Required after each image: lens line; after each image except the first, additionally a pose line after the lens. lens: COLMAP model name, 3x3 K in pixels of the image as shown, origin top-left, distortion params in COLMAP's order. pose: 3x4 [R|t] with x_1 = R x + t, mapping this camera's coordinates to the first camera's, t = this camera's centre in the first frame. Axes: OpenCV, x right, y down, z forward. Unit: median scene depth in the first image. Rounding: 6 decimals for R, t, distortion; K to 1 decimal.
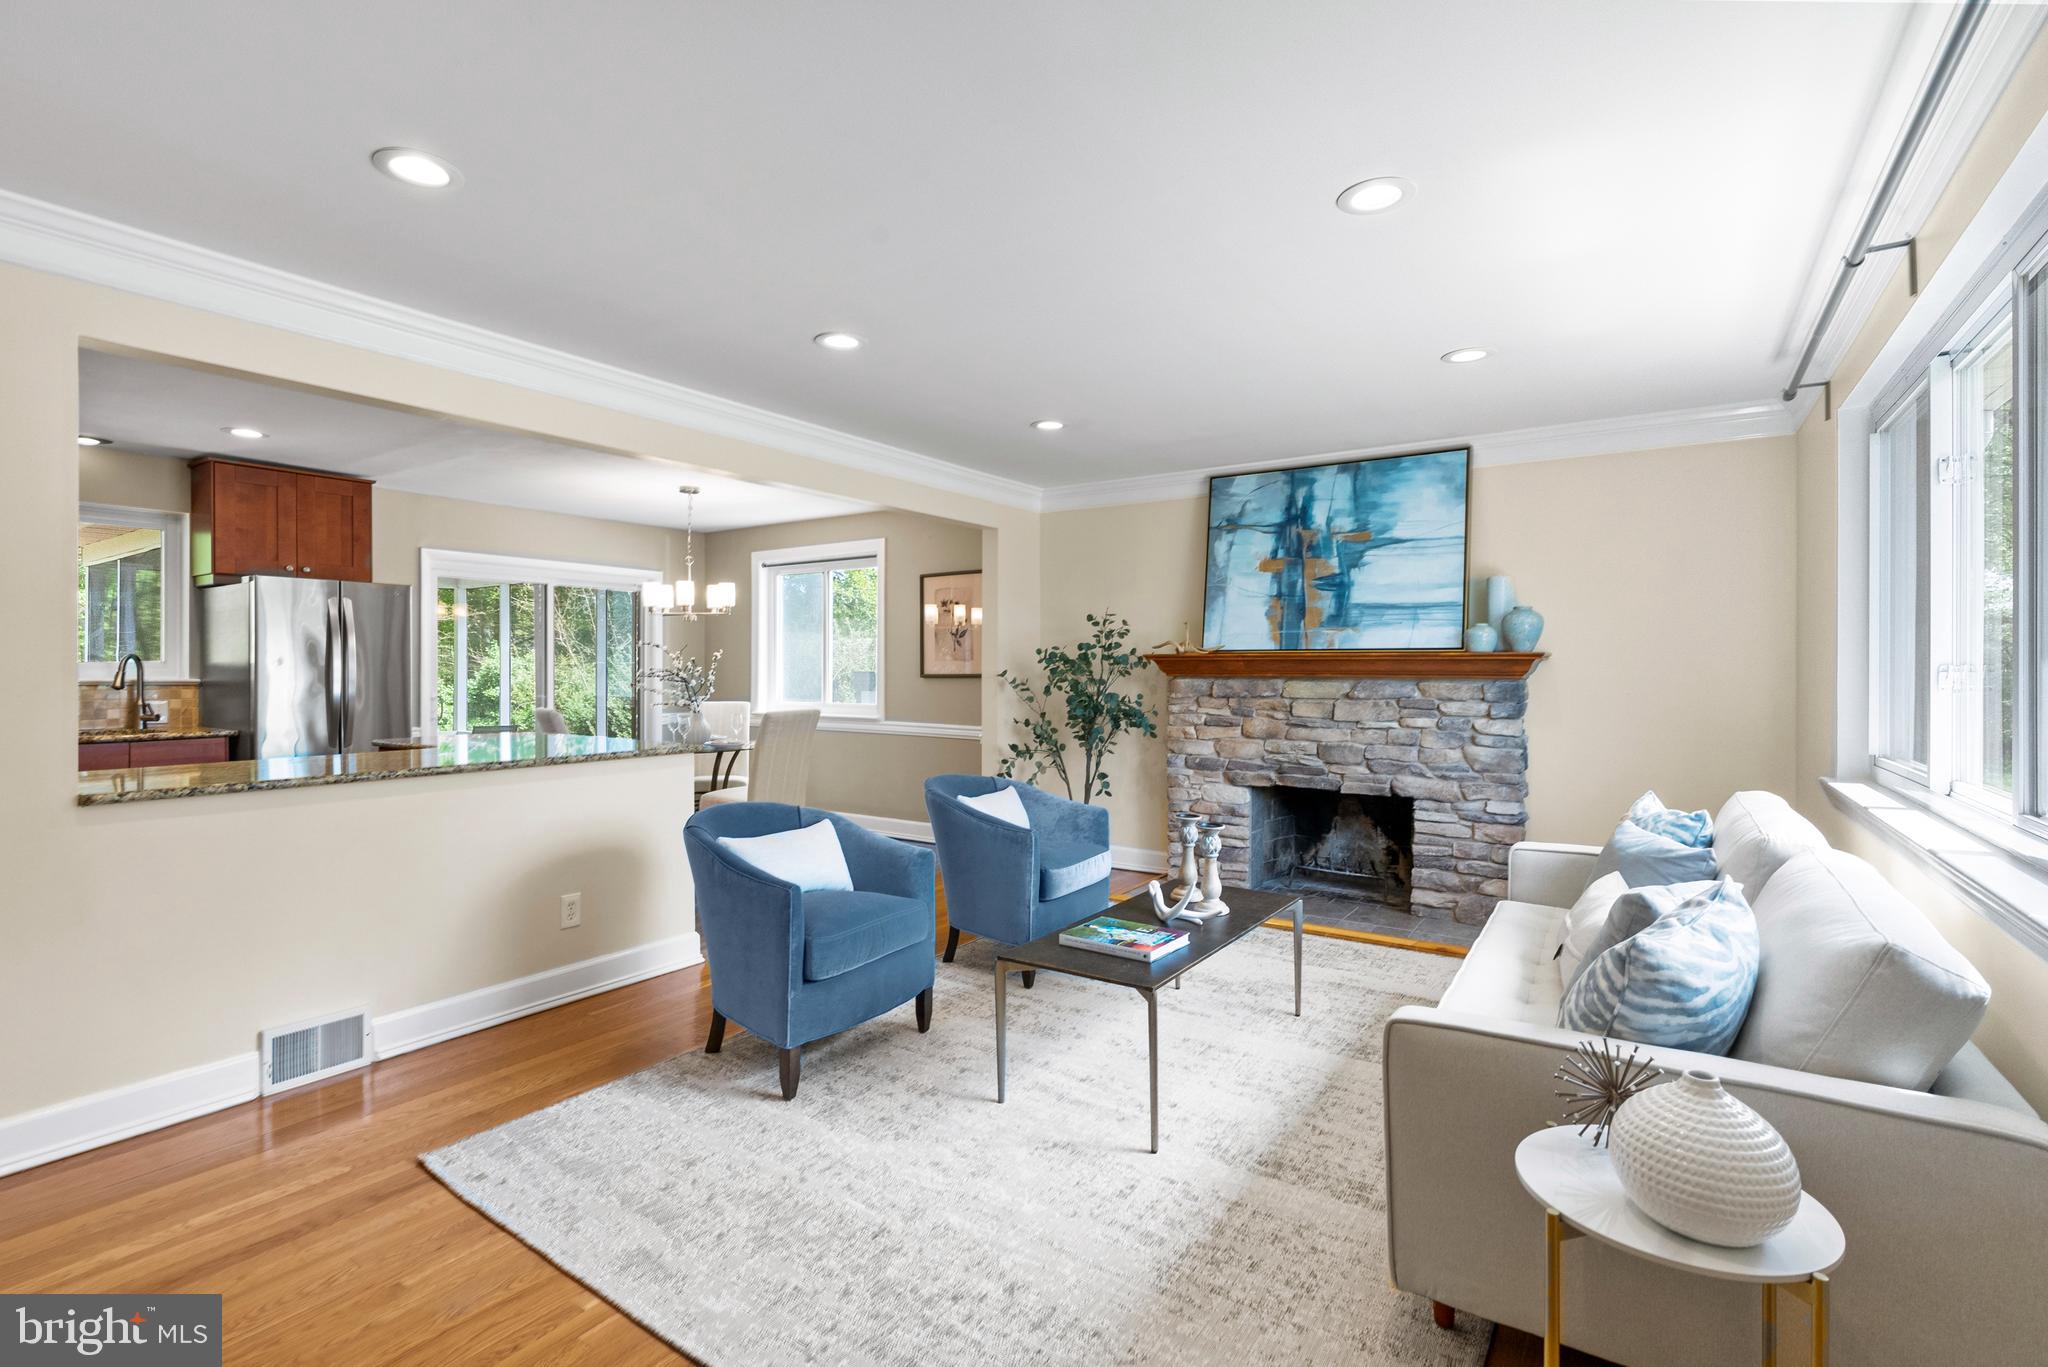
lens RADIAL K [[952.0, 0, 1026.3], [0, 952.0, 672.2], [0, 0, 1]] dist [-0.001146, 0.000850]
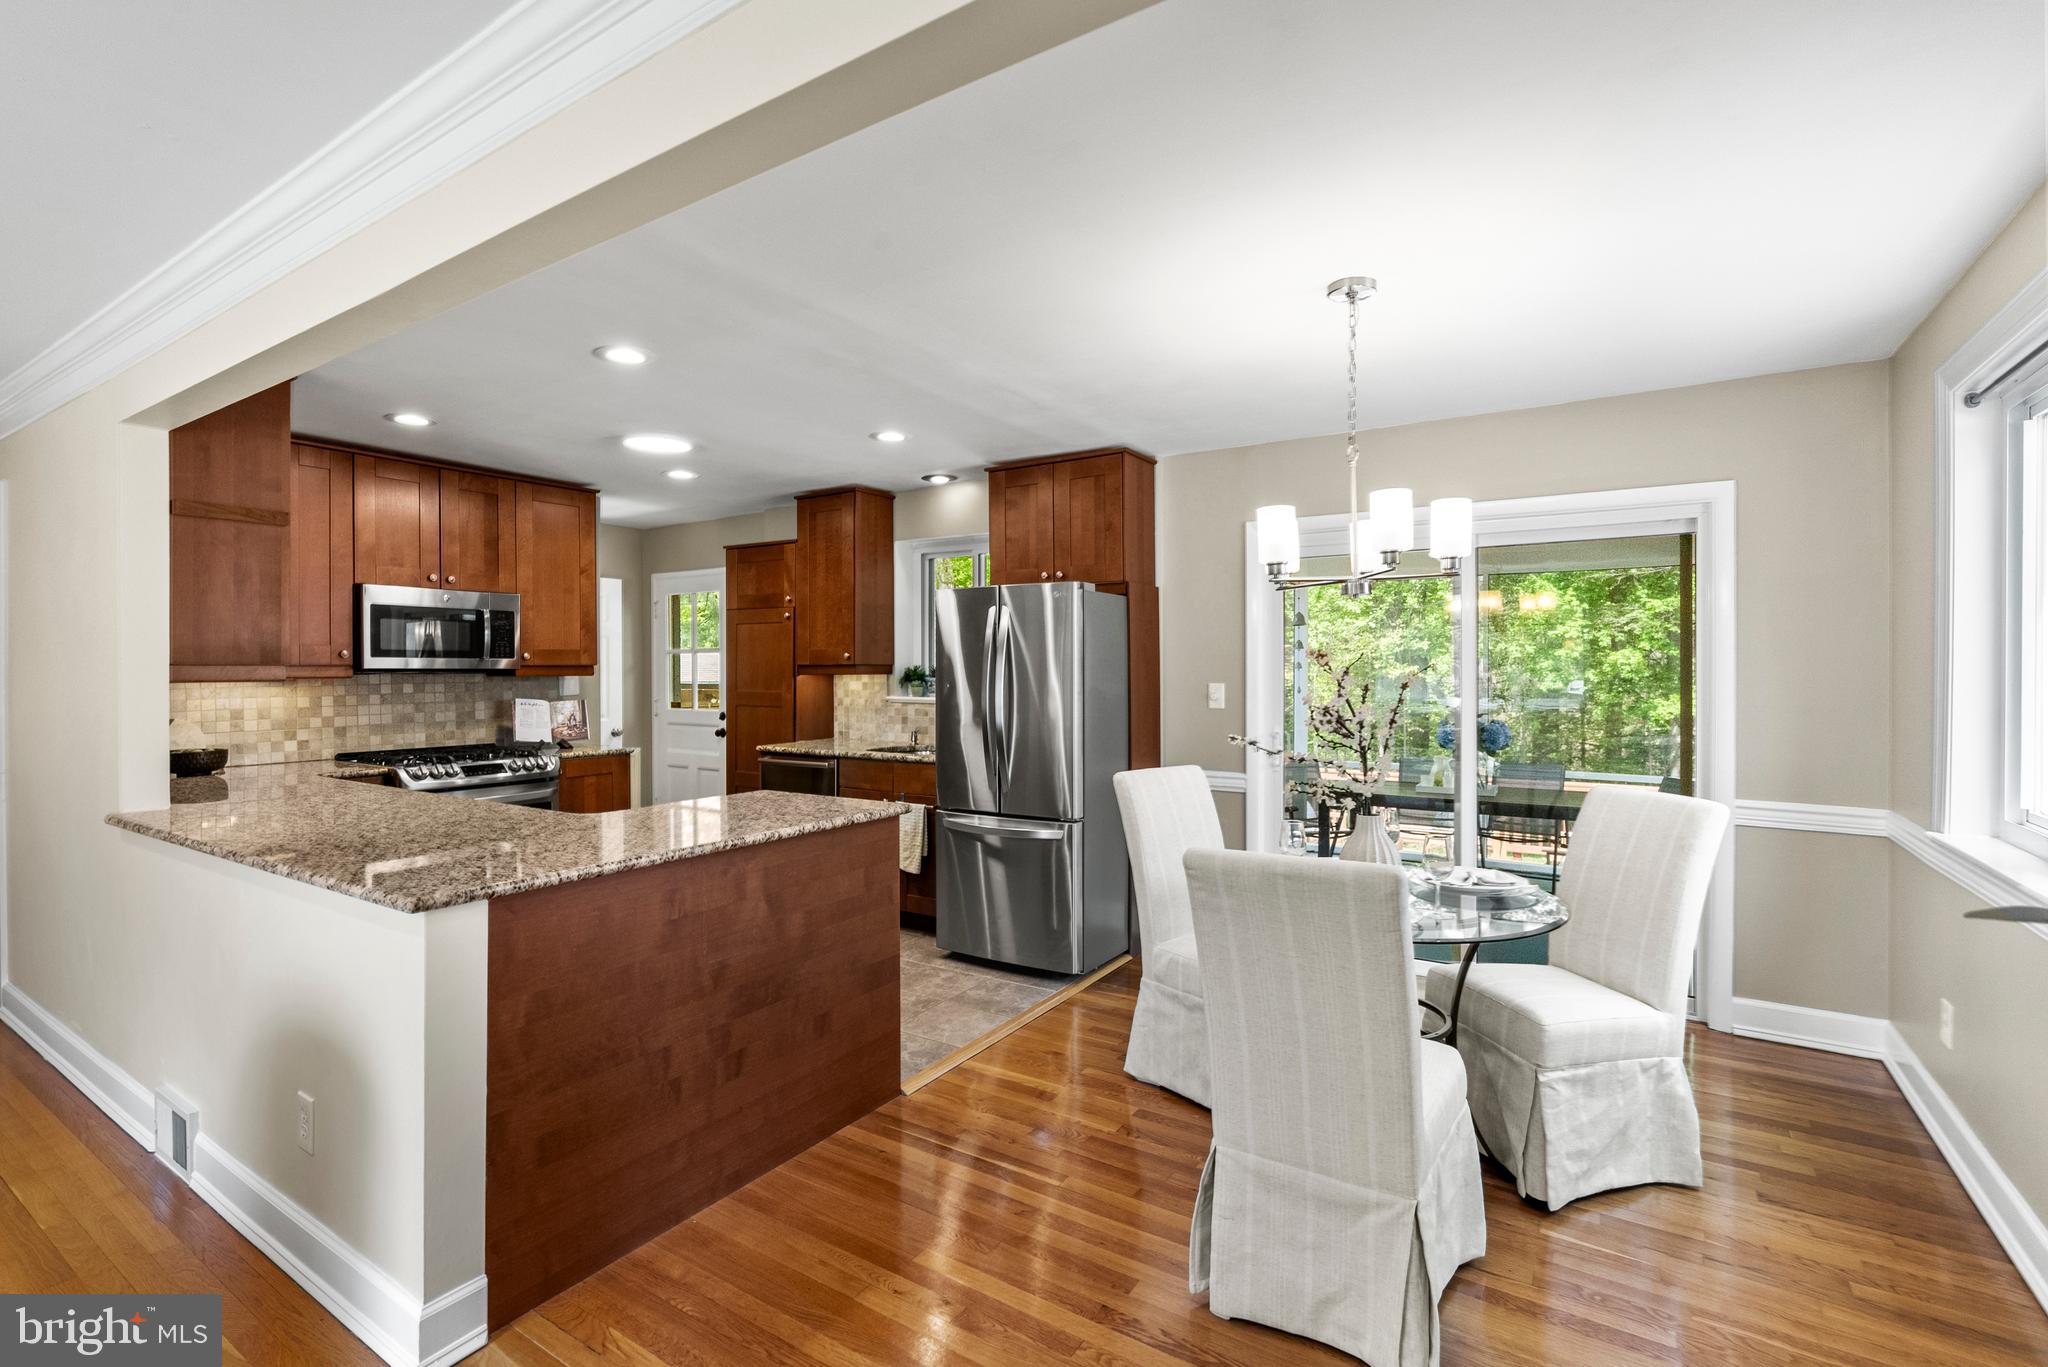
lens RADIAL K [[952.0, 0, 1008.6], [0, 952.0, 667.6], [0, 0, 1]] dist [-0.001146, 0.000850]
pose [[0.006318, -0.002237, -0.999978, 0.089964], [-0.004198, 0.999989, -0.002264, -0.024851], [0.999971, 0.004213, 0.006309, 1.011512]]
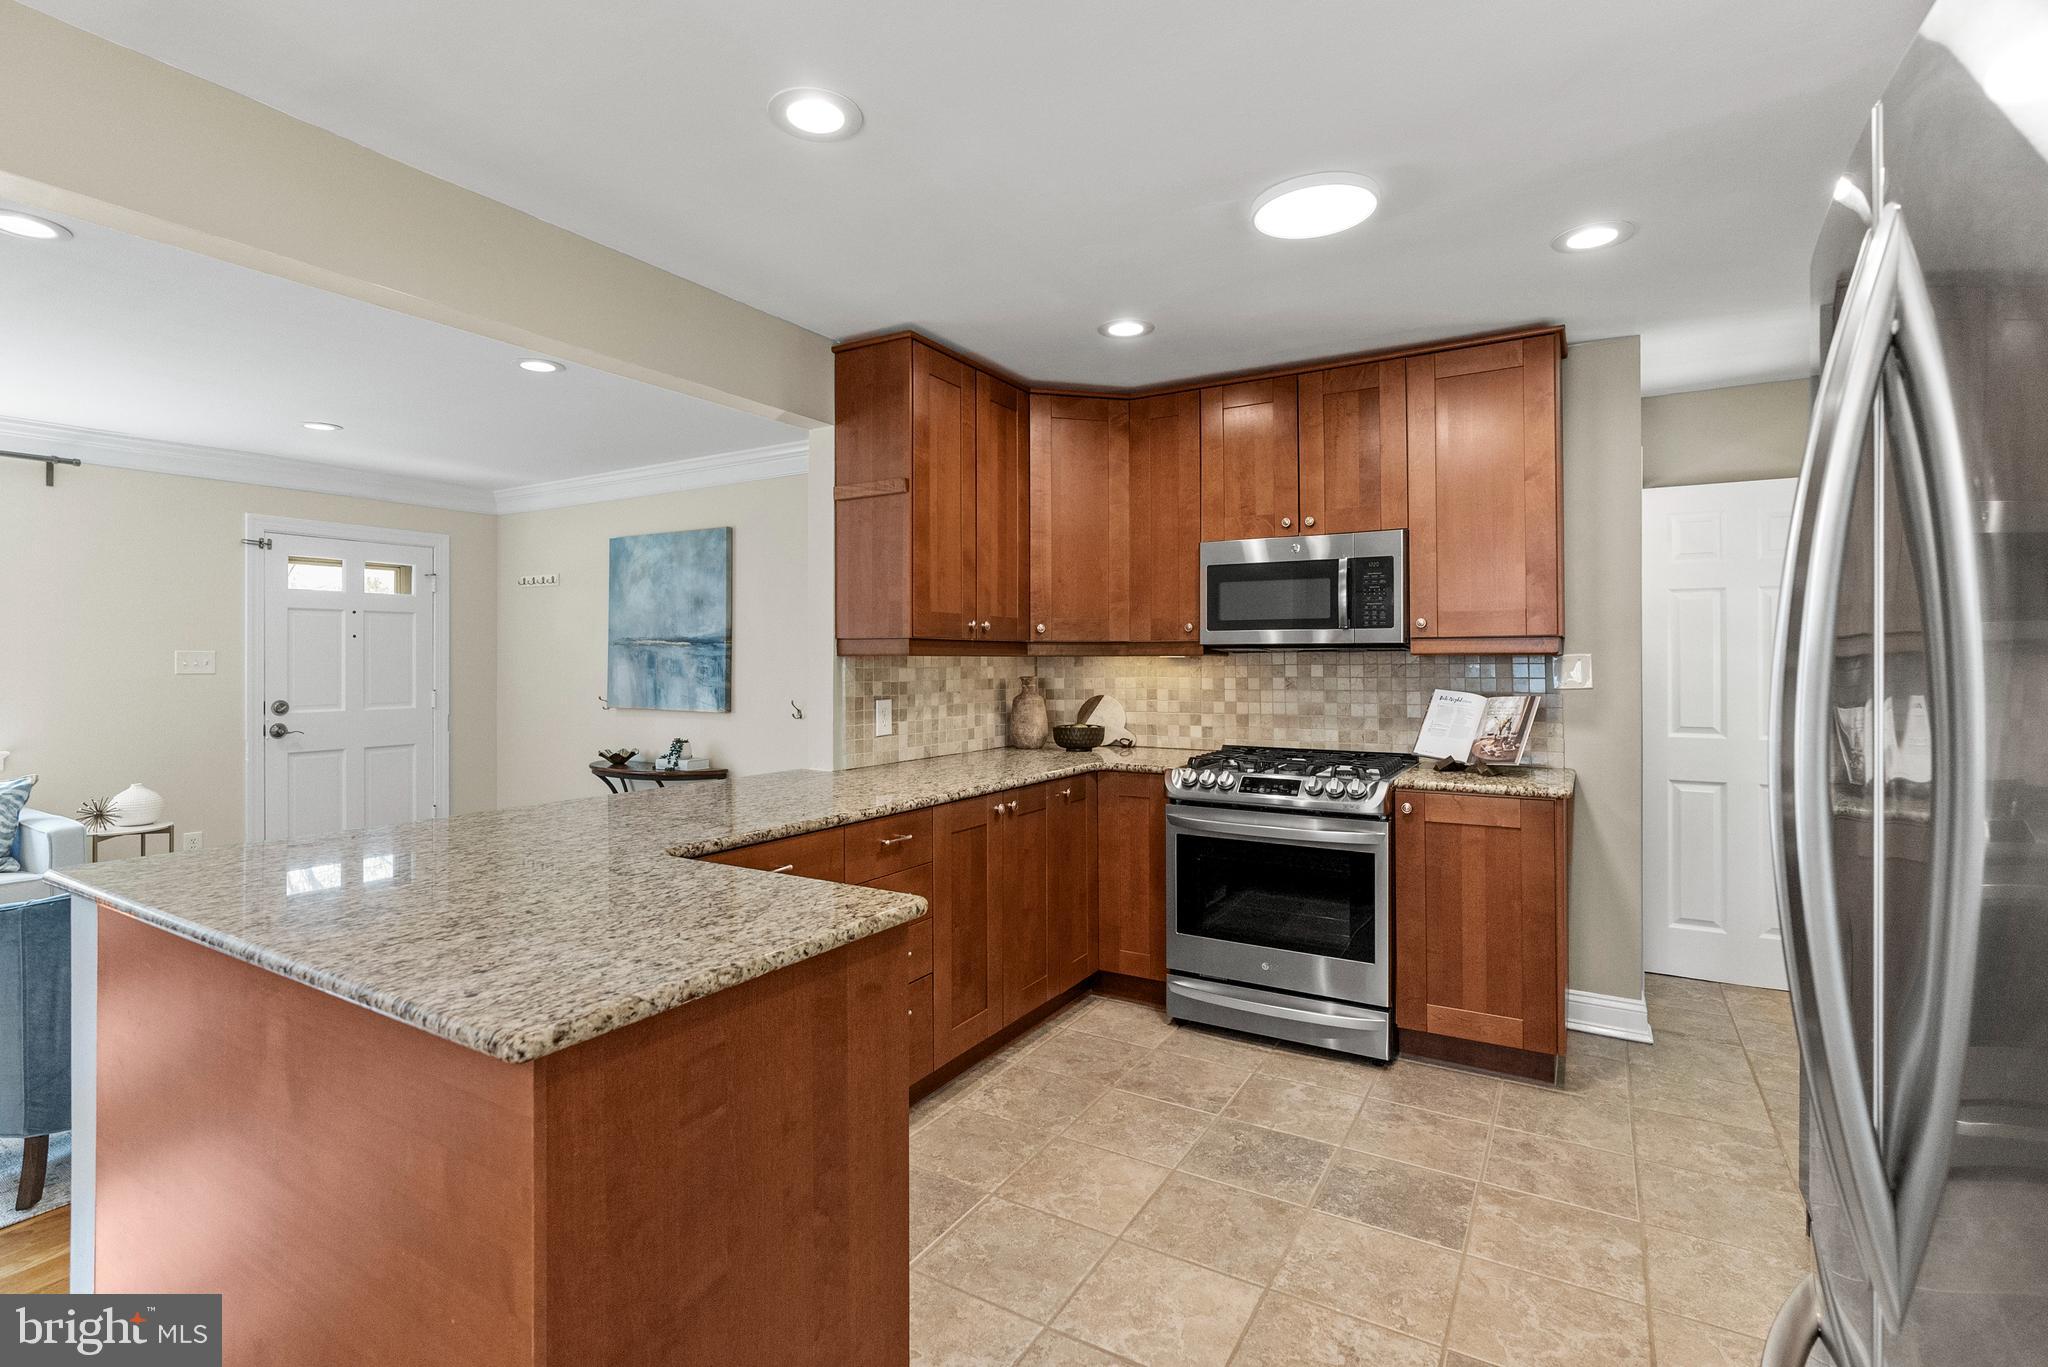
lens RADIAL K [[952.0, 0, 998.8], [0, 952.0, 656.8], [0, 0, 1]] dist [-0.001146, 0.000850]
pose [[-0.999711, -0.000119, -0.024053, -0.604196], [-0.000166, 0.999998, 0.001938, -0.015744], [0.024053, 0.001941, -0.999709, 1.144655]]
